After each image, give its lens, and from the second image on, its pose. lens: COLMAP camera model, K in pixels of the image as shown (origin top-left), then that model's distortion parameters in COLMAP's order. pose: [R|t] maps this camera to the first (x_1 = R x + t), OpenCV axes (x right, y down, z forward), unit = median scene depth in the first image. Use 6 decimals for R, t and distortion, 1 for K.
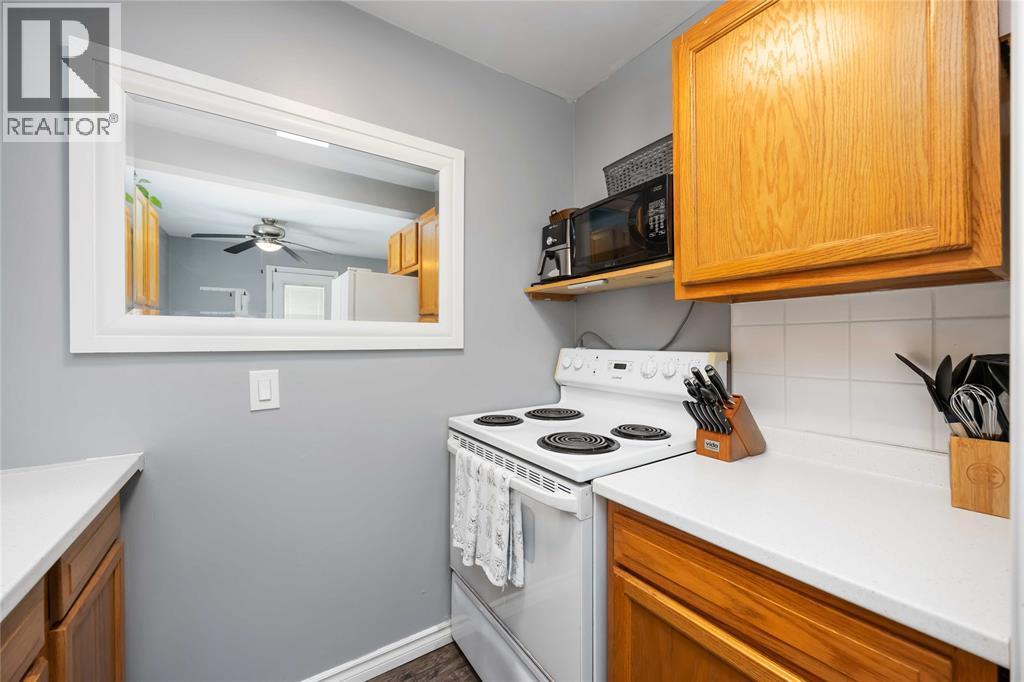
lens RADIAL K [[395.4, 0, 515.2], [0, 395.4, 344.9], [0, 0, 1]] dist [-0.000130, -0.000181]
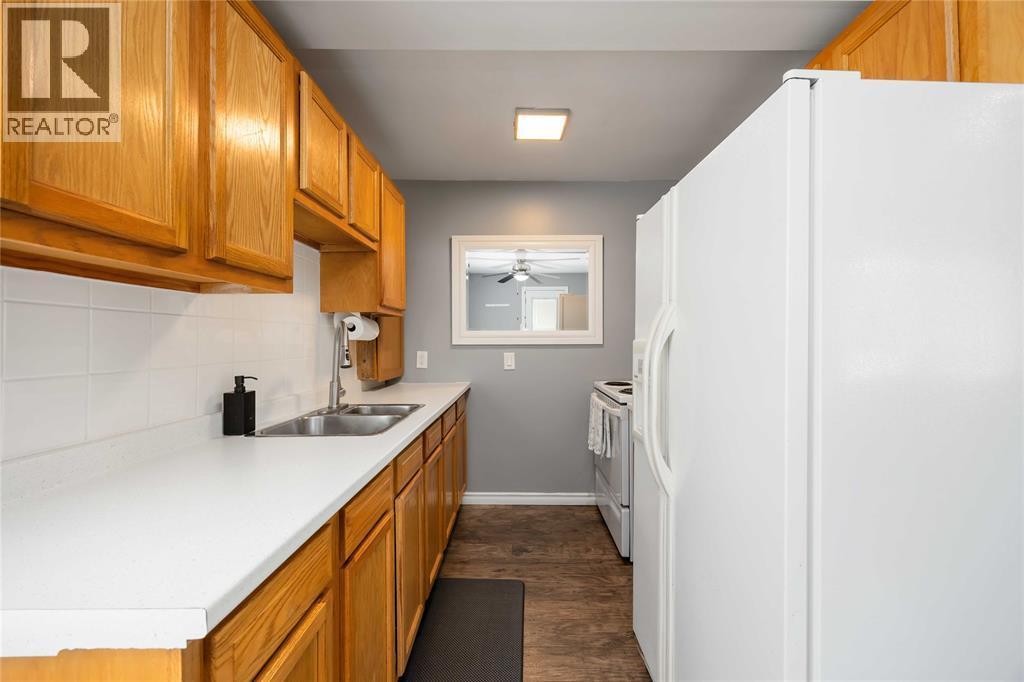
lens RADIAL K [[395.4, 0, 515.2], [0, 395.4, 344.9], [0, 0, 1]] dist [-0.000130, -0.000181]
pose [[0.828342, 0.005199, -0.560198, 0.563105], [-0.000879, 0.999968, 0.007980, -0.001138], [0.560222, -0.006117, 0.828320, -0.732956]]
